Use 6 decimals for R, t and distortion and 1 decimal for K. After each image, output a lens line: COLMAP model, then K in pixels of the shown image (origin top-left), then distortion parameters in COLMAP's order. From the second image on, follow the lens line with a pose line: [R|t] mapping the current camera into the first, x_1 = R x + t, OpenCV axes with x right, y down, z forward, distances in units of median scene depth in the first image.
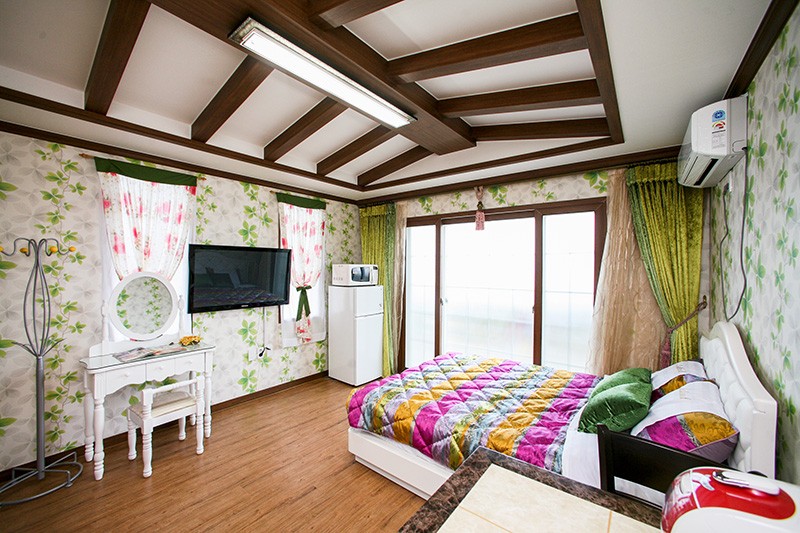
lens RADIAL K [[318.3, 0, 396.9], [0, 318.3, 265.7], [0, 0, 1]] dist [-0.026366, 0.006947]
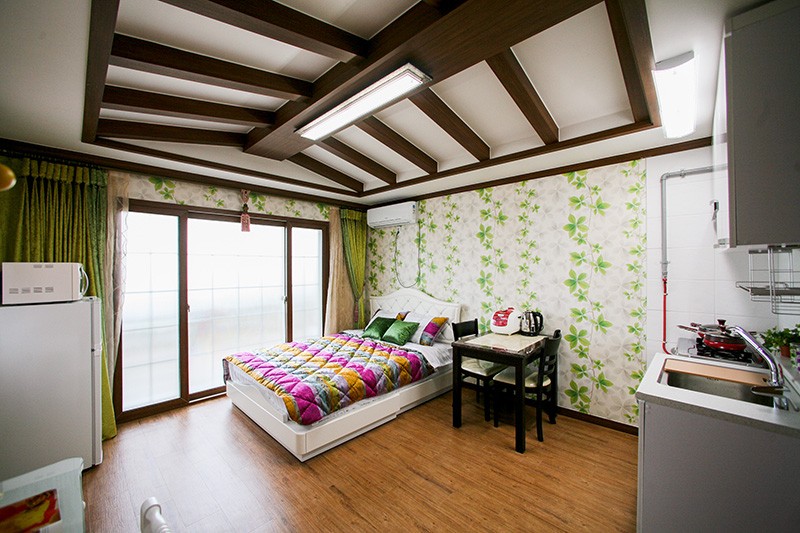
lens RADIAL K [[318.3, 0, 395.5], [0, 318.3, 265.3], [0, 0, 1]] dist [-0.026366, 0.006947]
pose [[0.099574, -0.001363, 0.995029, -0.795801], [0.002100, 0.999997, 0.001160, -0.000937], [-0.995028, 0.001974, 0.099577, 0.444822]]
